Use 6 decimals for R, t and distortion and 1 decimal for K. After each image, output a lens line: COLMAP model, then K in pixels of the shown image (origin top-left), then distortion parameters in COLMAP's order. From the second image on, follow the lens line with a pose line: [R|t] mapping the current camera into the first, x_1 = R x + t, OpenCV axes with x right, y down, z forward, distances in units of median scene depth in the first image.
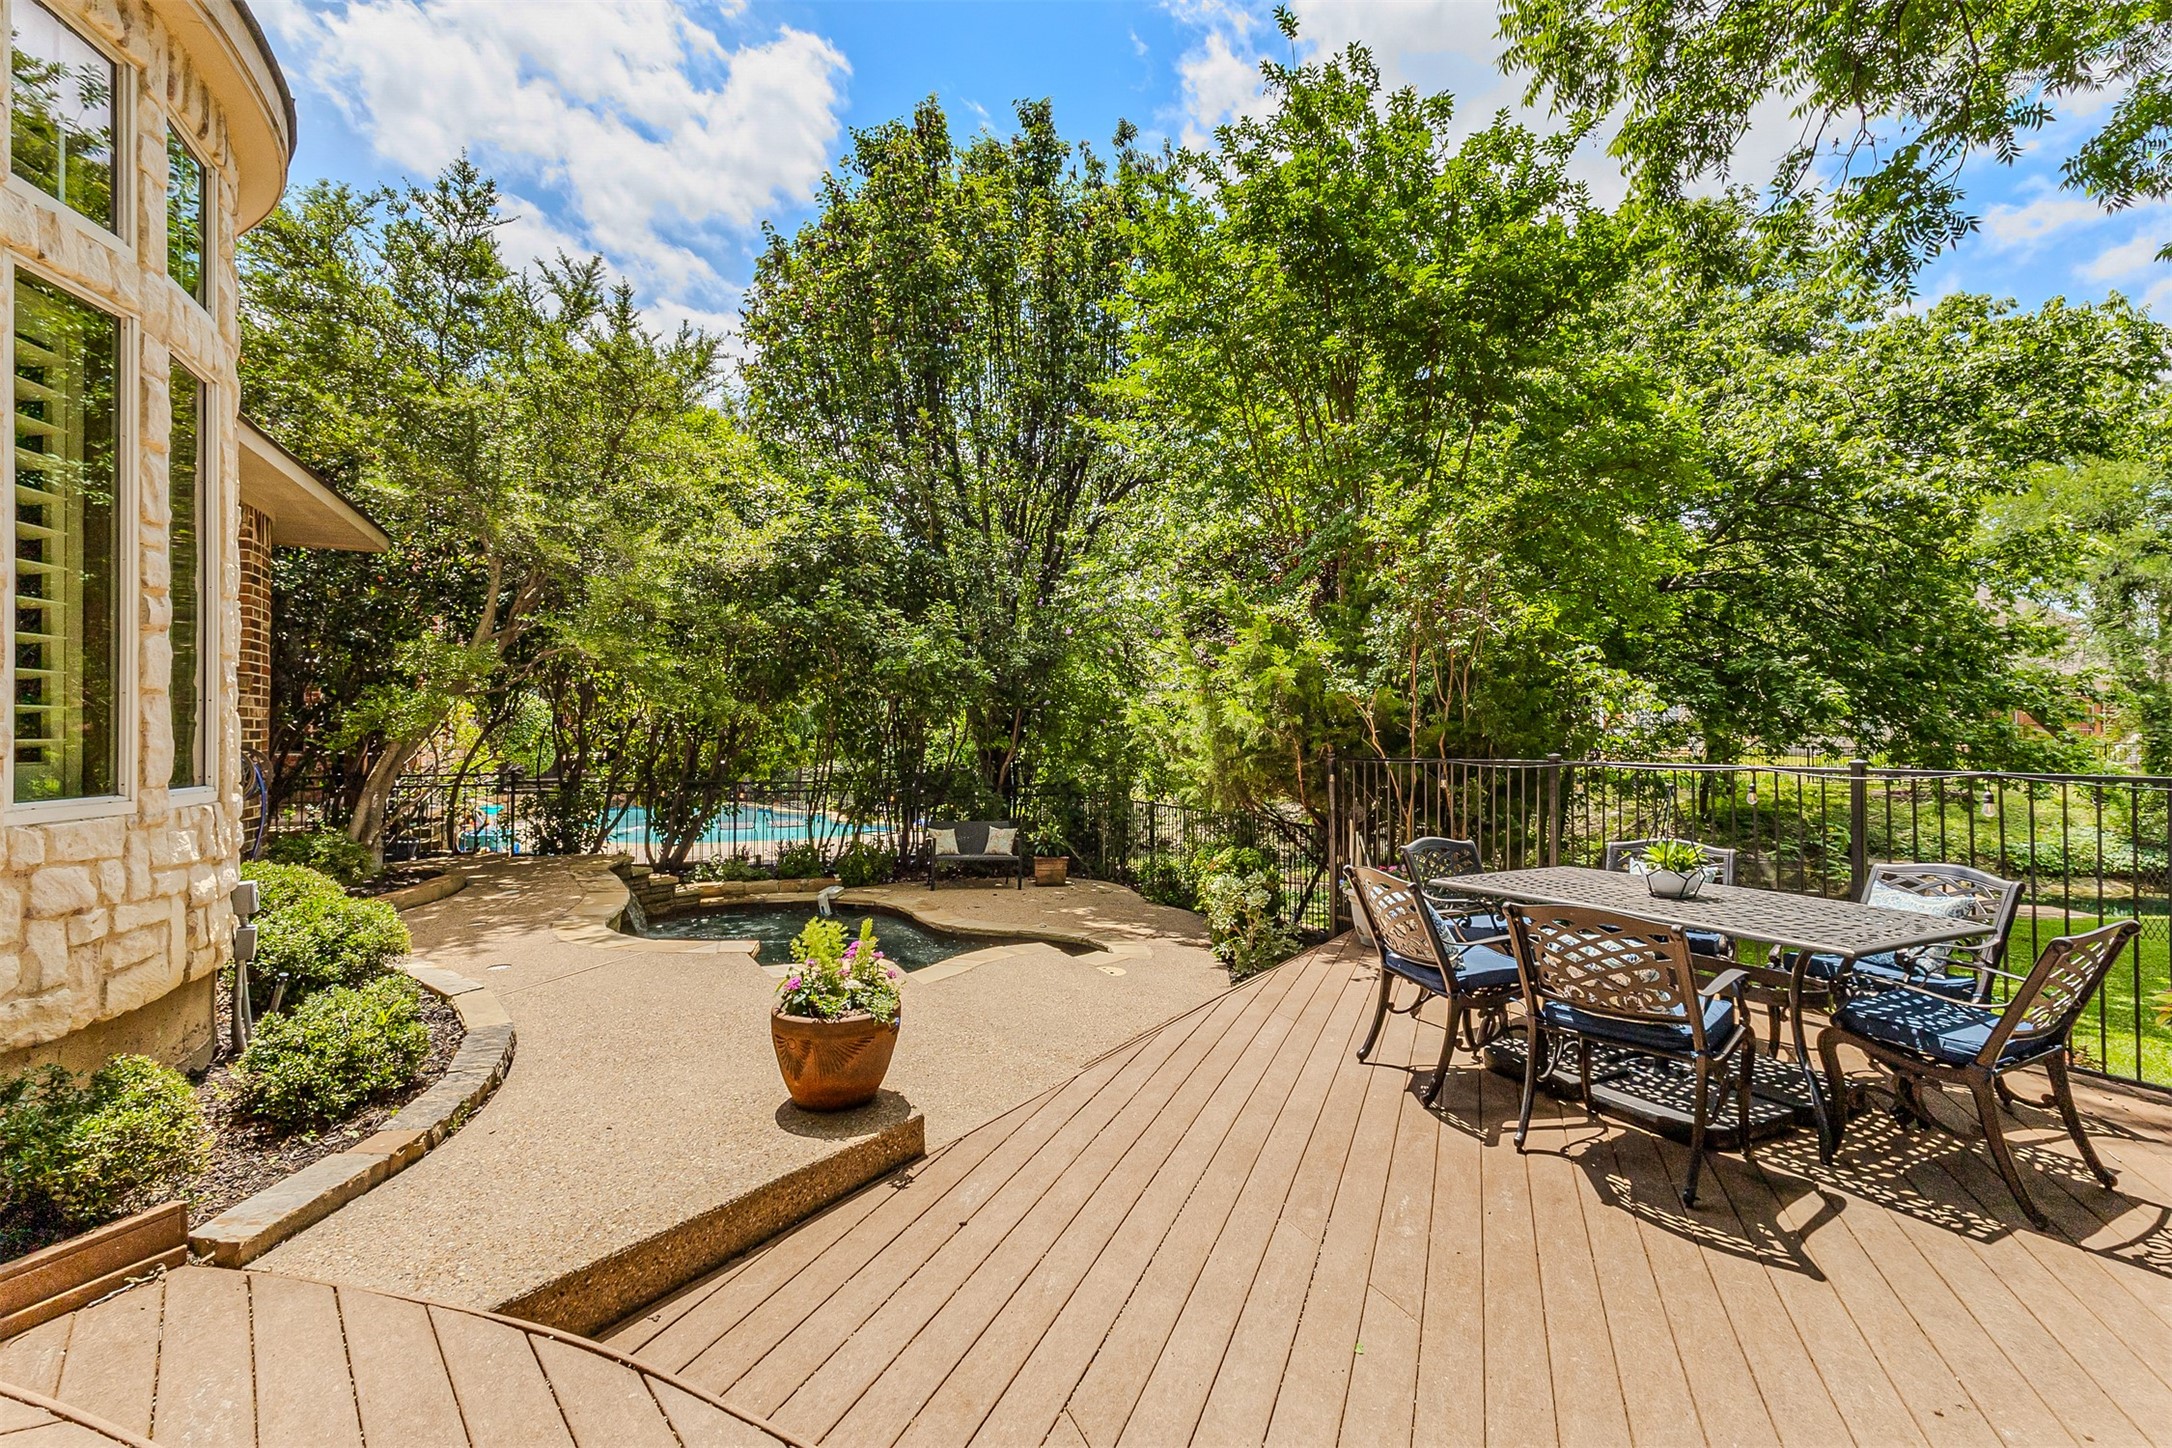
lens RADIAL K [[991.5, 0, 1086.0], [0, 991.5, 724.0], [0, 0, 1]] dist [0.001361, 0.000046]
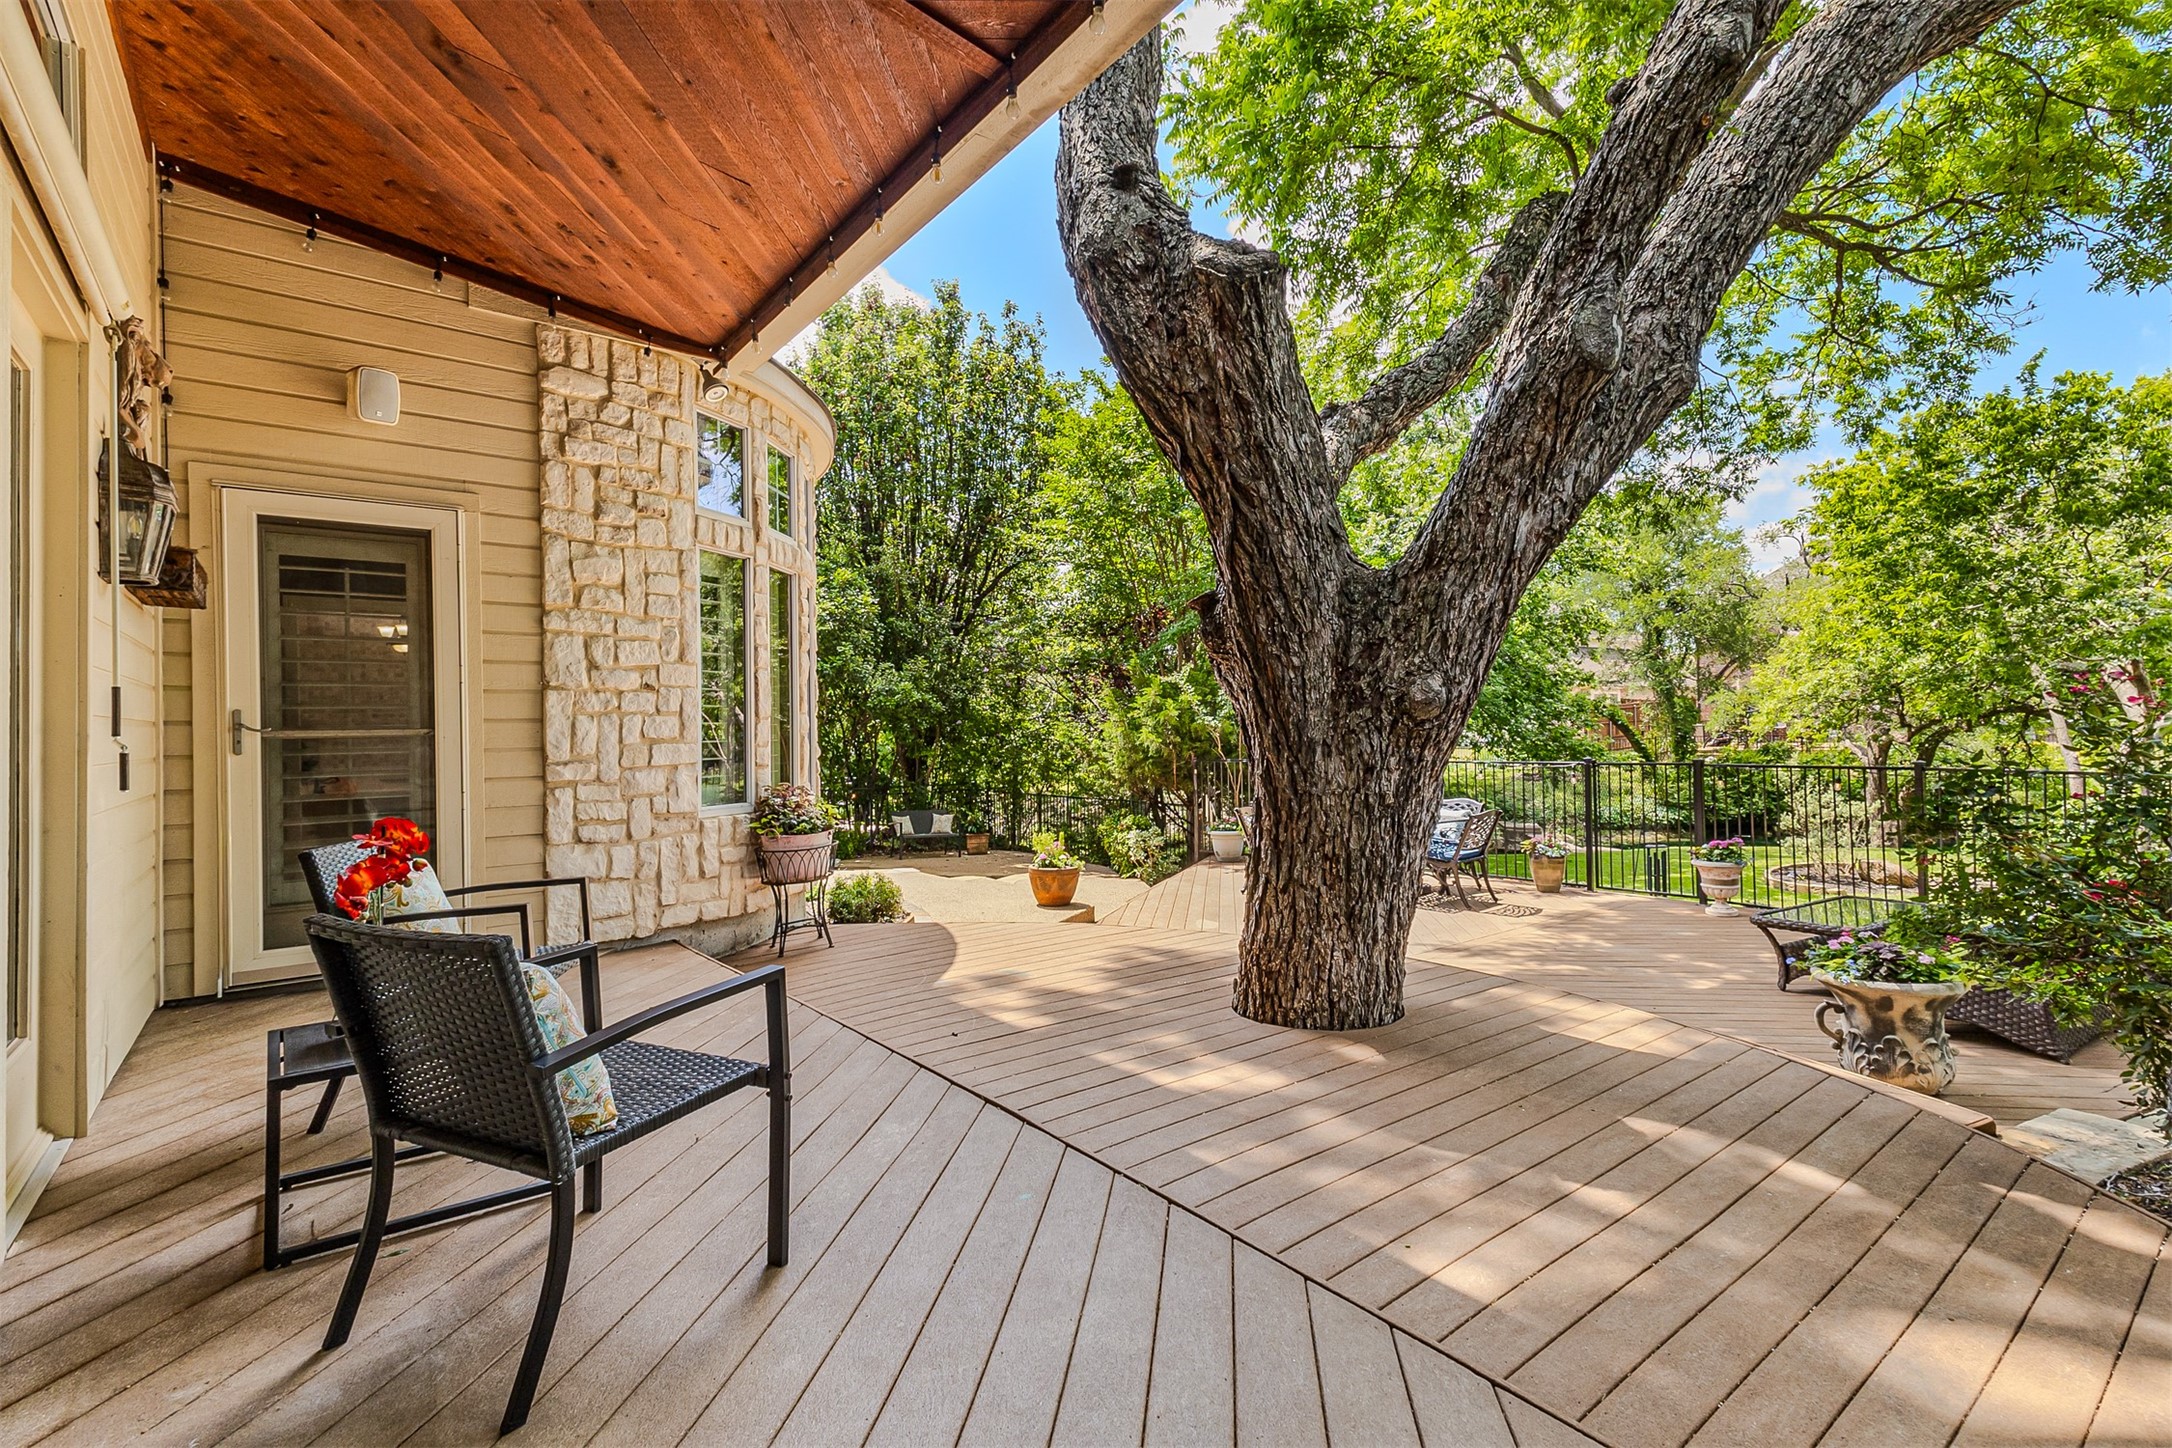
lens RADIAL K [[991.5, 0, 1086.0], [0, 991.5, 724.0], [0, 0, 1]] dist [0.001361, 0.000046]
pose [[0.970146, -0.013134, 0.242167, -0.239721], [0.013410, 0.999910, 0.000508, -0.021871], [-0.242152, 0.002755, 0.970234, -0.432785]]
